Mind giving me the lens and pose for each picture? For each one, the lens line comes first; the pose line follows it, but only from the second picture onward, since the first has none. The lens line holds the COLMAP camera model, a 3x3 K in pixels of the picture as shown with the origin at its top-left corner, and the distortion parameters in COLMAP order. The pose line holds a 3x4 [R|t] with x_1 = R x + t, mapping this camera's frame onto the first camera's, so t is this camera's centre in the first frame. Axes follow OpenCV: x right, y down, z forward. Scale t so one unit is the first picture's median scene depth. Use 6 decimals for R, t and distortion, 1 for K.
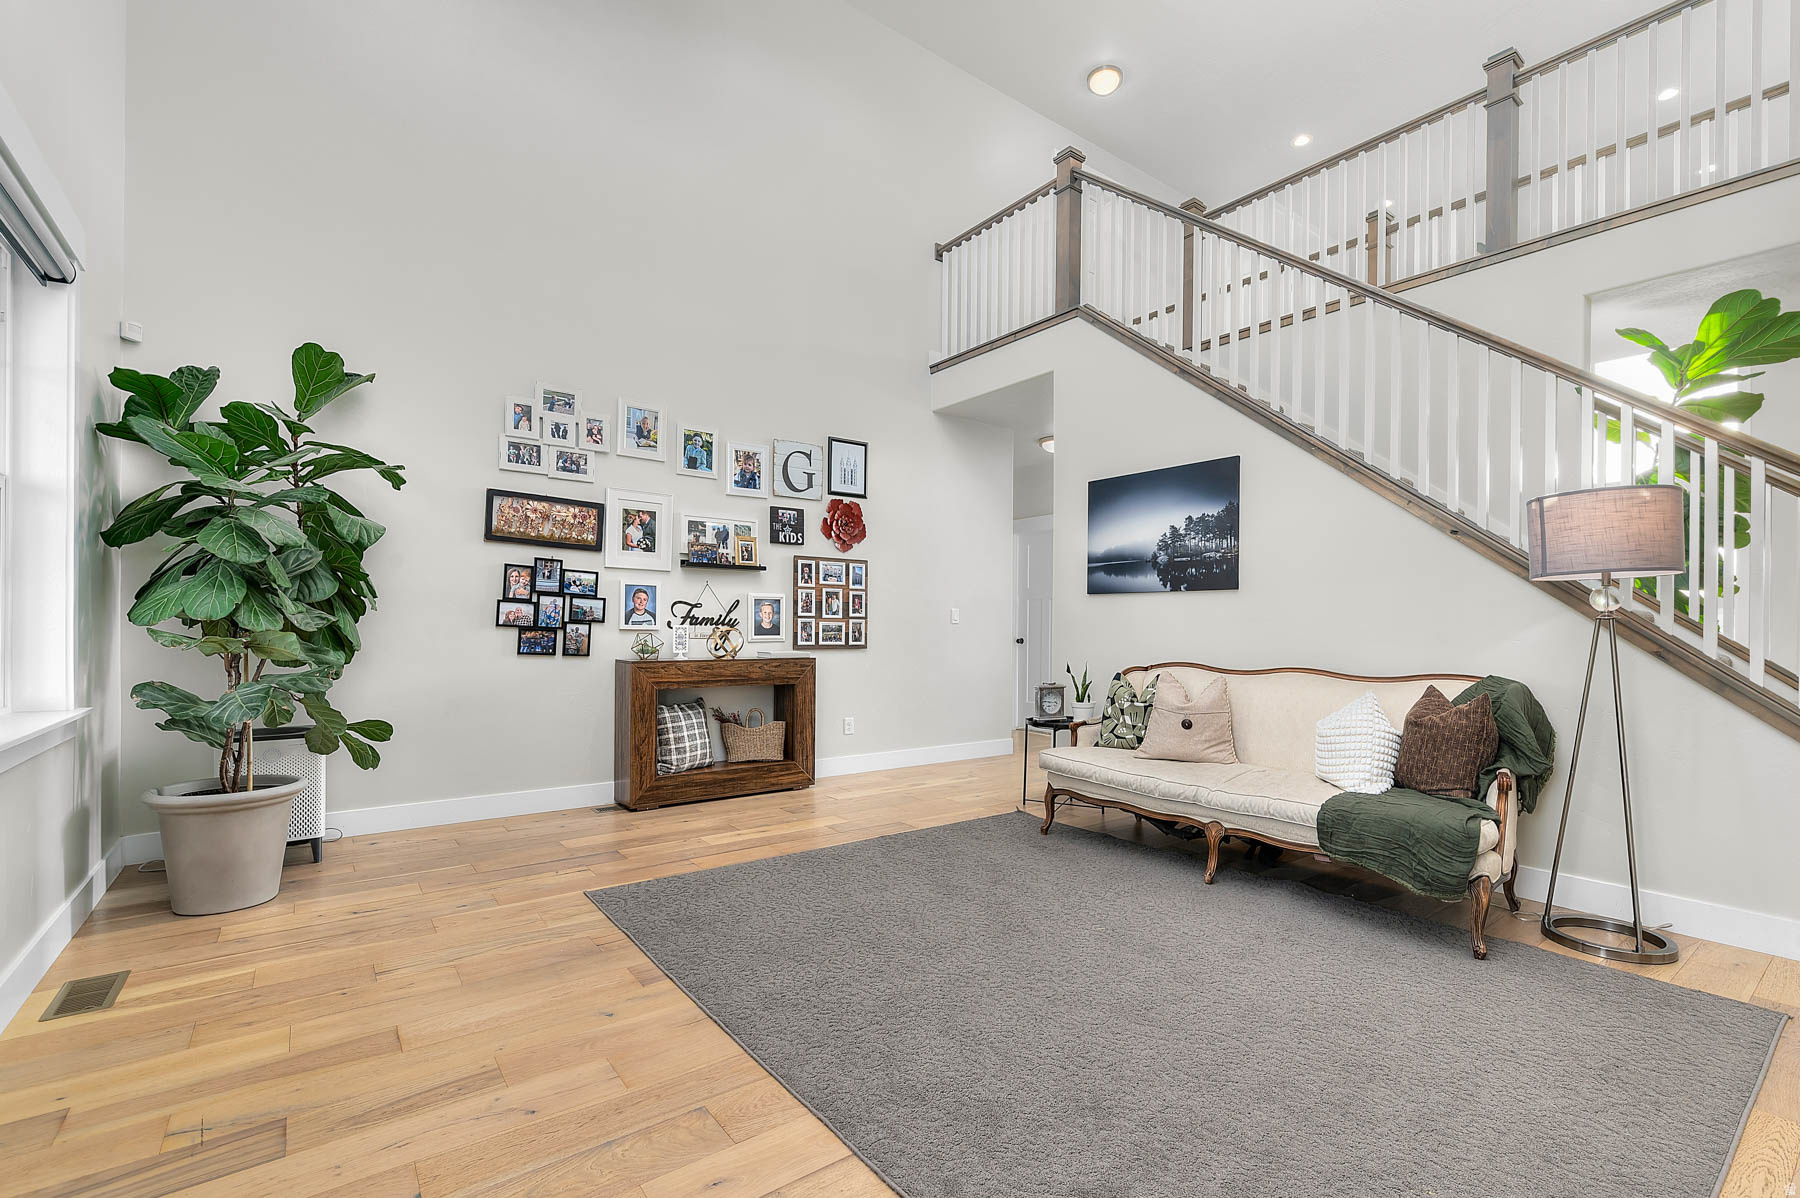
lens RADIAL K [[780.0, 0, 909.5], [0, 780.0, 617.4], [0, 0, 1]] dist [0.002970, 0.001226]
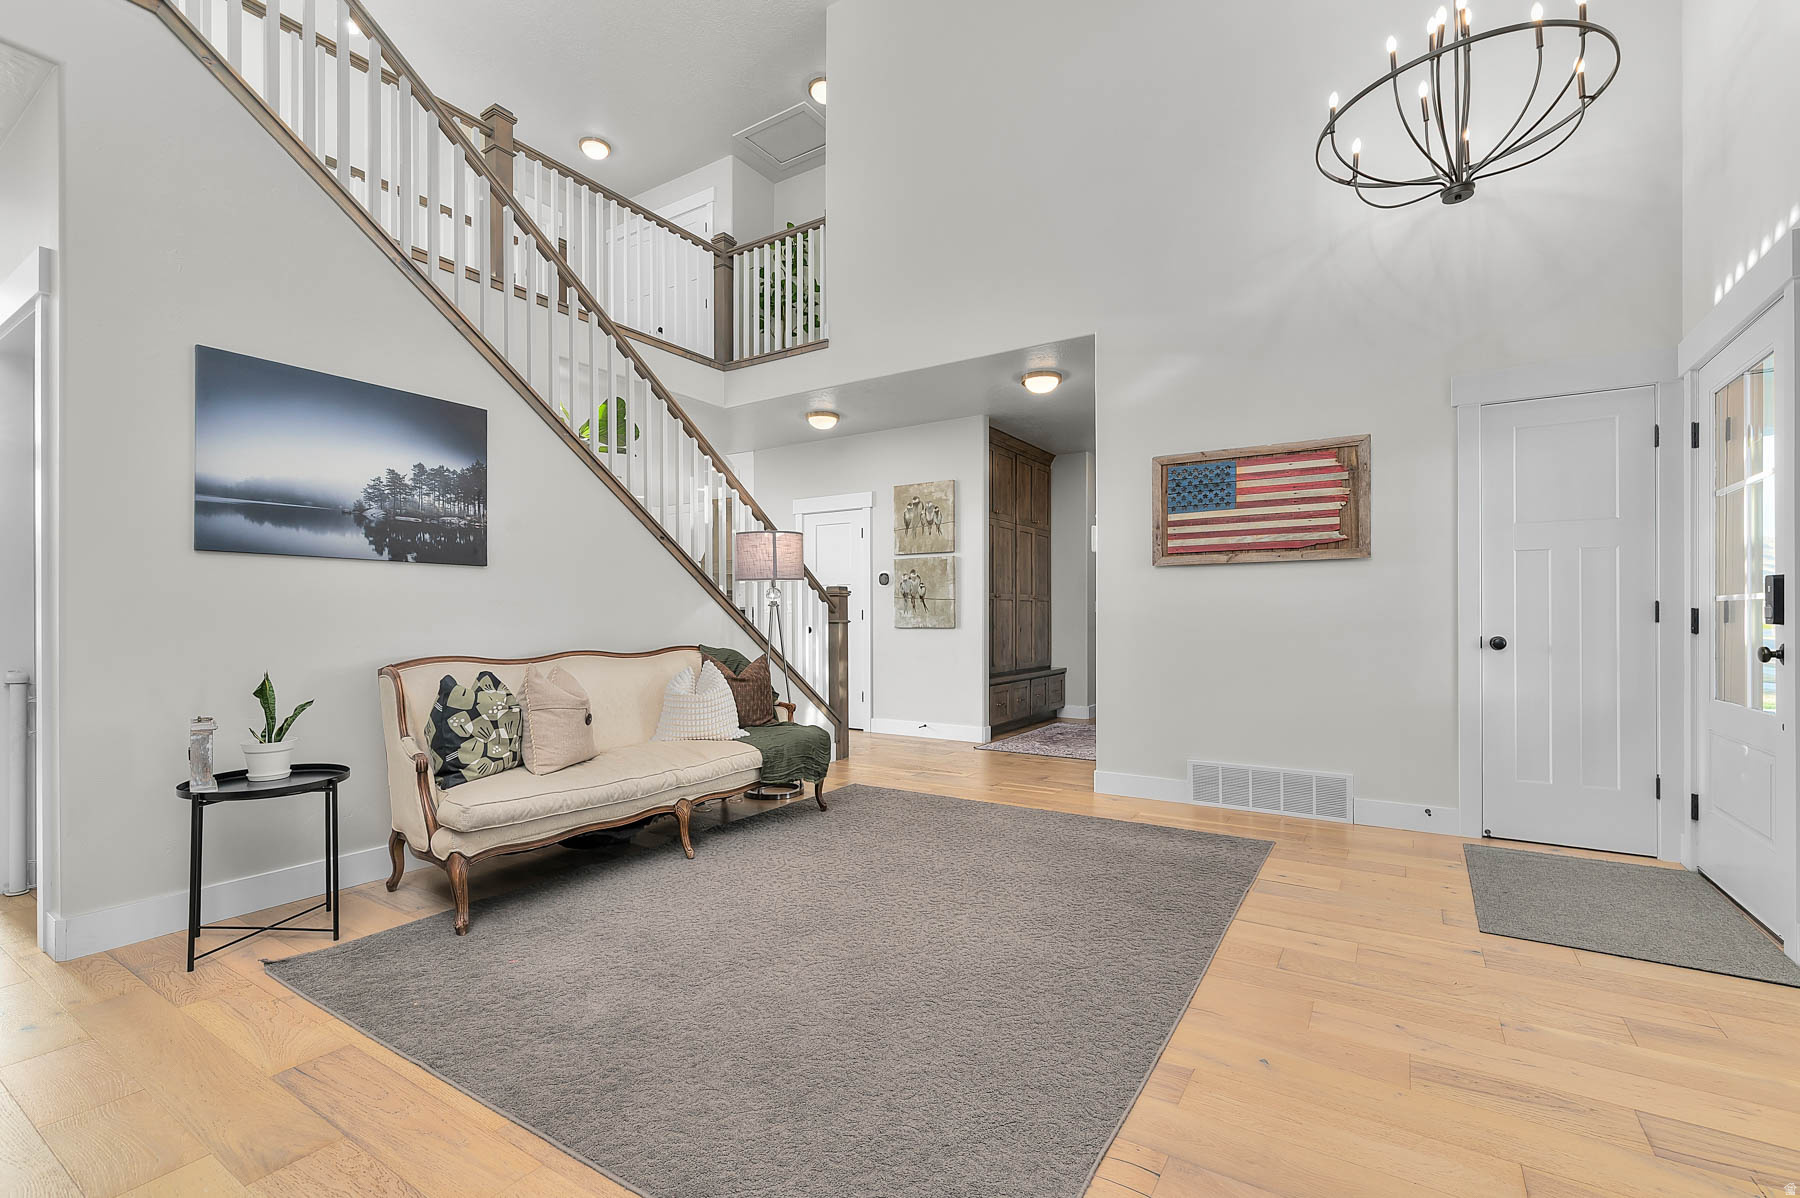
lens RADIAL K [[780.0, 0, 912.3], [0, 780.0, 610.6], [0, 0, 1]] dist [0.002970, 0.001226]
pose [[-0.344340, -0.000686, 0.938845, -0.531298], [-0.011052, 0.999933, -0.003323, 0.009816], [-0.938780, -0.011521, -0.344325, 0.836119]]
